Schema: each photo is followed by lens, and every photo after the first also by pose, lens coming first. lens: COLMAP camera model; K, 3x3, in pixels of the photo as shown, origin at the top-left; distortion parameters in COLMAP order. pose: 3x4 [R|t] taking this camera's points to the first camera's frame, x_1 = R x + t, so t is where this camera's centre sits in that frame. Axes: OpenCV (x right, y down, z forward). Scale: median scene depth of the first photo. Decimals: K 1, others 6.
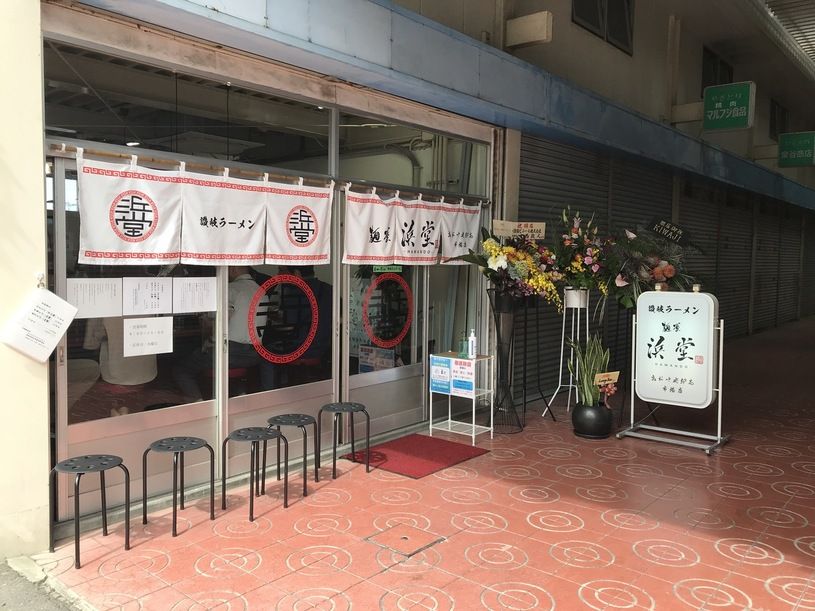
lens RADIAL K [[668.6, 0, 405.6], [0, 668.6, 297.1], [0, 0, 1]] dist [-0.012552, -0.032233]
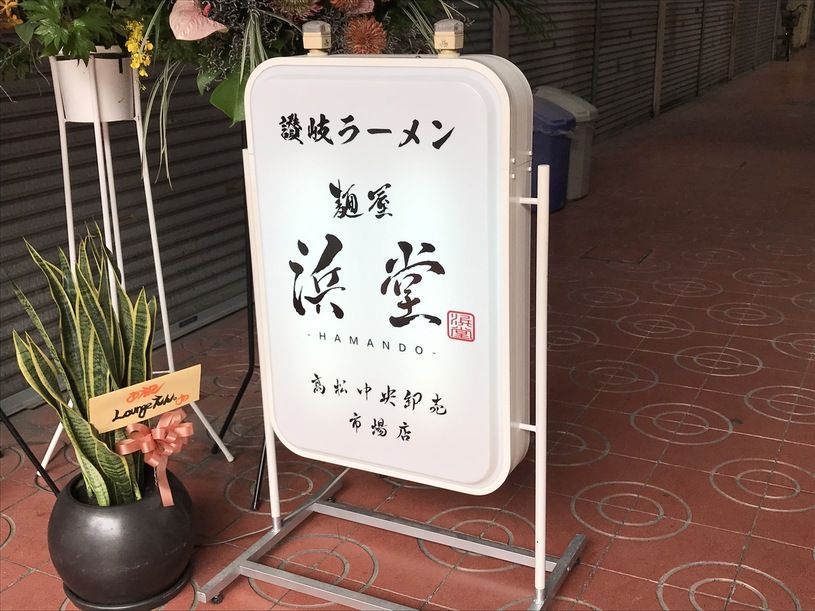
lens RADIAL K [[946.1, 0, 405.0], [0, 946.1, 310.2], [0, 0, 1]] dist [0.005068, 0.000000]
pose [[0.973704, -0.099703, 0.204841, 0.333477], [0.043439, 0.963905, 0.262679, -0.008709], [-0.223637, -0.246874, 0.942889, 0.639334]]
